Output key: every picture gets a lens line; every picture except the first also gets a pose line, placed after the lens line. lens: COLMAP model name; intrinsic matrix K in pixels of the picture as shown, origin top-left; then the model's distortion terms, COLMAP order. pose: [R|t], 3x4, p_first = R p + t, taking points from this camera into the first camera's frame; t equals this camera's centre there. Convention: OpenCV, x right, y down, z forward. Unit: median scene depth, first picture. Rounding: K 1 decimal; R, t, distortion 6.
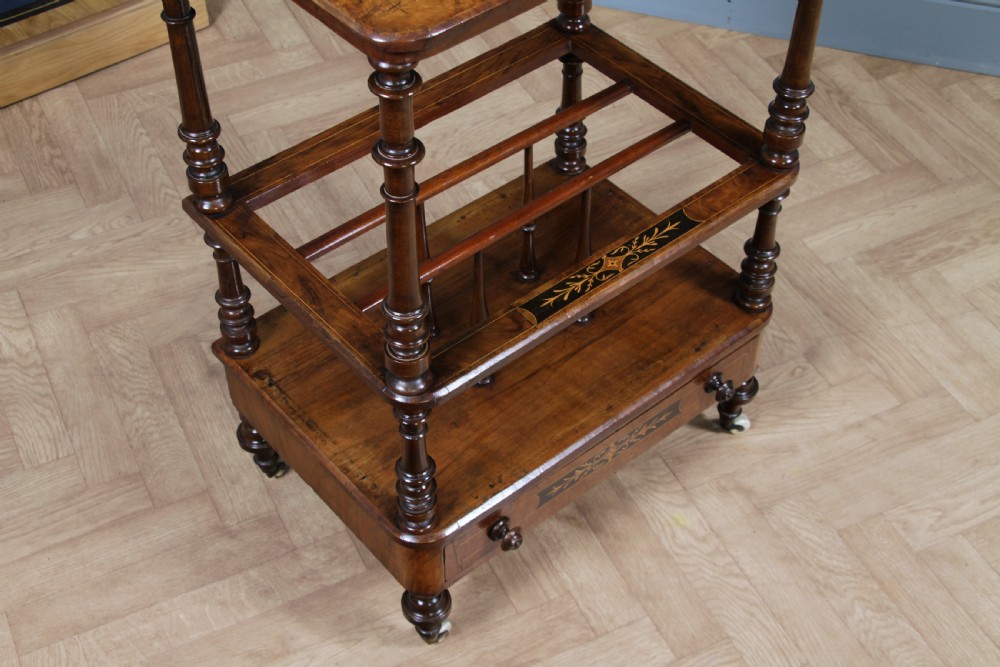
lens RADIAL K [[1431.7, 0, 502.7], [0, 1431.7, 342.7], [0, 0, 1]] dist [0.069534, 0.000000]
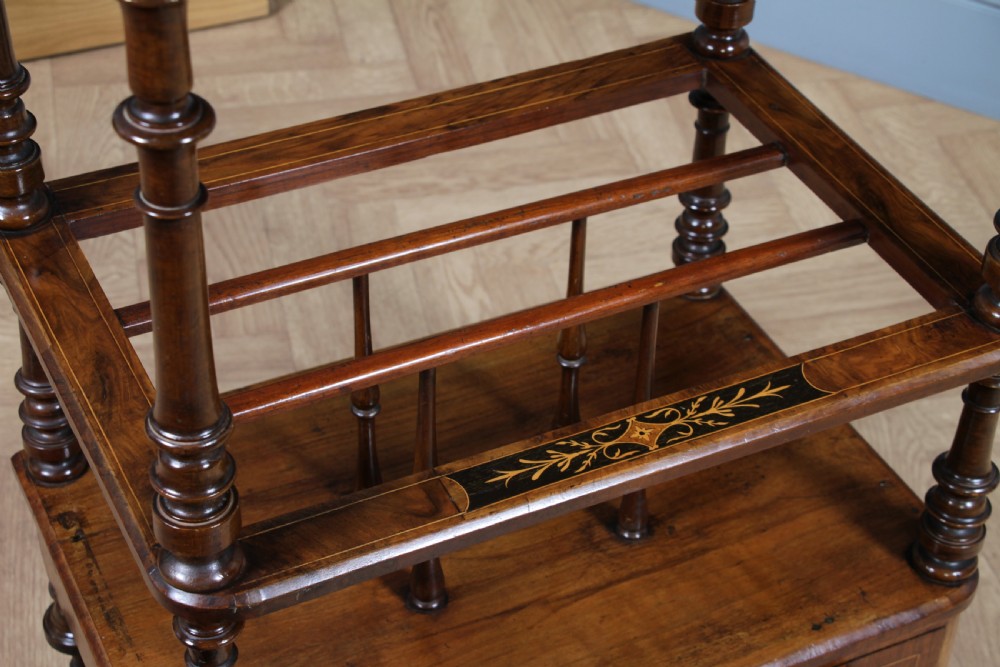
lens RADIAL K [[1927.9, 0, 494.3], [0, 1927.9, 342.9], [0, 0, 1]] dist [0.213197, 0.000000]
pose [[0.968735, 0.177702, -0.173132, 0.128197], [-0.196363, 0.975694, -0.097276, -0.005063], [0.151637, 0.128232, 0.980083, 0.228428]]
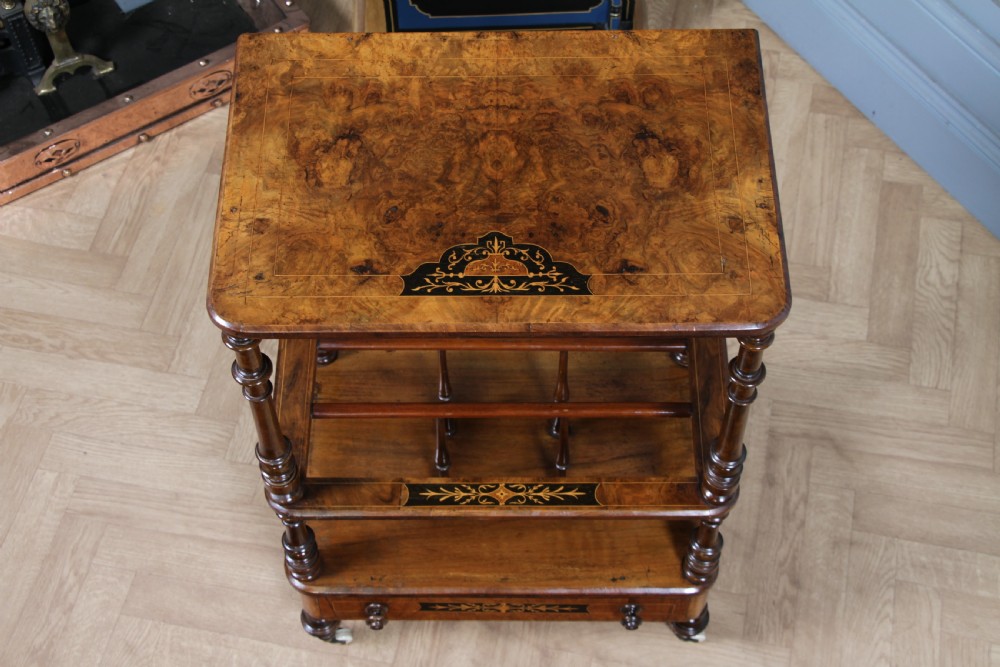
lens RADIAL K [[1524.9, 0, 494.7], [0, 1524.9, 348.4], [0, 0, 1]] dist [0.092775, 0.000000]
pose [[0.756027, 0.539807, -0.370178, 0.414867], [-0.458686, 0.840392, 0.288700, -0.452852], [0.466937, -0.048470, 0.882961, -0.080242]]
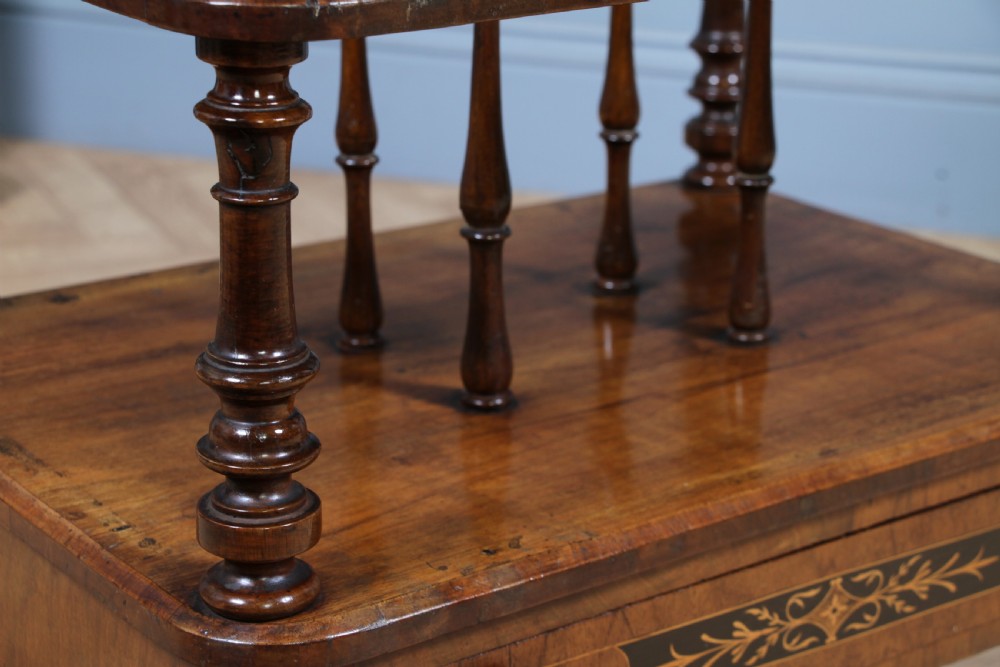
lens RADIAL K [[2157.0, 0, 489.7], [0, 2157.0, 351.5], [0, 0, 1]] dist [0.262797, 0.000000]
pose [[0.997966, 0.030248, -0.056123, 0.018464], [-0.052416, 0.890386, -0.452177, 0.270827], [0.036294, 0.454199, 0.890161, 0.483964]]
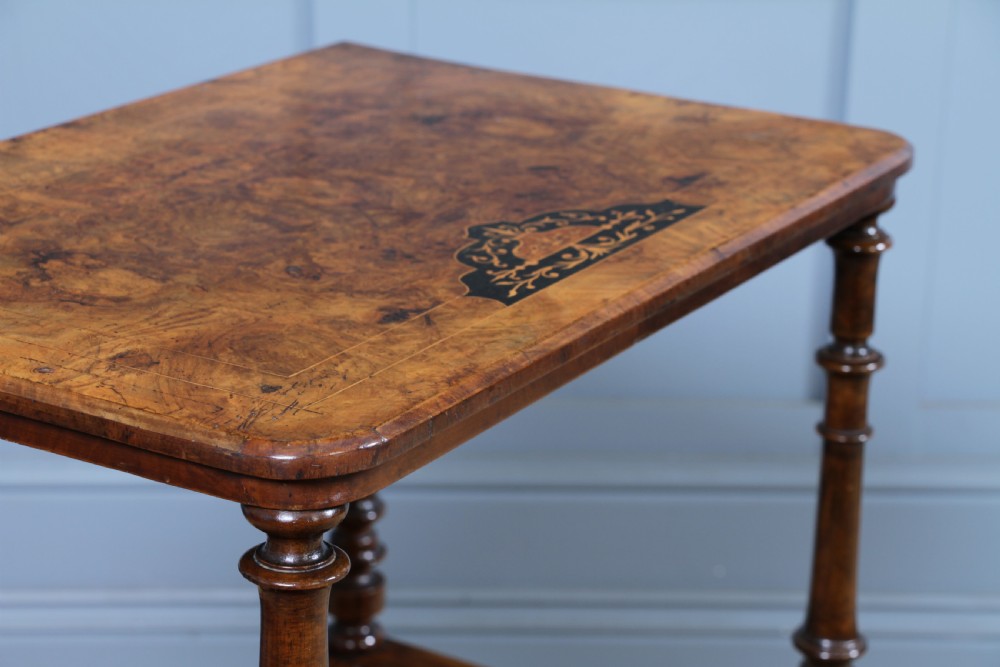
lens RADIAL K [[2435.3, 0, 504.9], [0, 2435.3, 332.4], [0, 0, 1]] dist [0.342311, 0.000000]
pose [[0.953600, -0.087615, 0.288047, -0.162031], [0.206839, 0.885854, -0.415308, 0.076134], [-0.218780, 0.455617, 0.862872, 0.146745]]
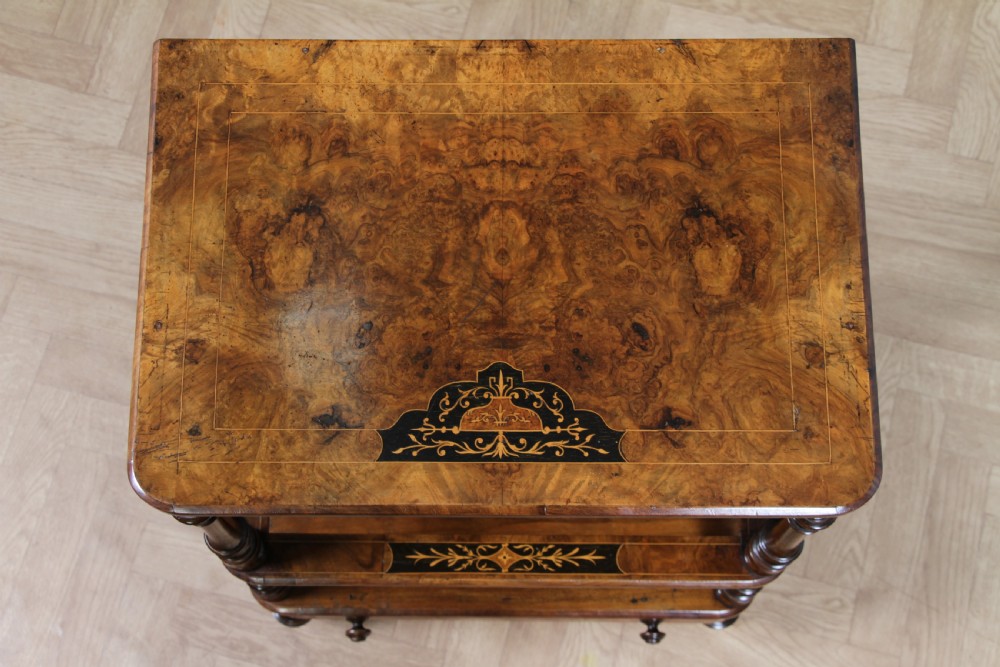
lens RADIAL K [[1613.9, 0, 495.9], [0, 1613.9, 350.1], [0, 0, 1]] dist [0.120990, 0.000000]
pose [[0.754900, 0.625804, -0.196201, 0.176678], [-0.463851, 0.720953, 0.514849, -0.636409], [0.463646, -0.297652, 0.834527, 0.113113]]
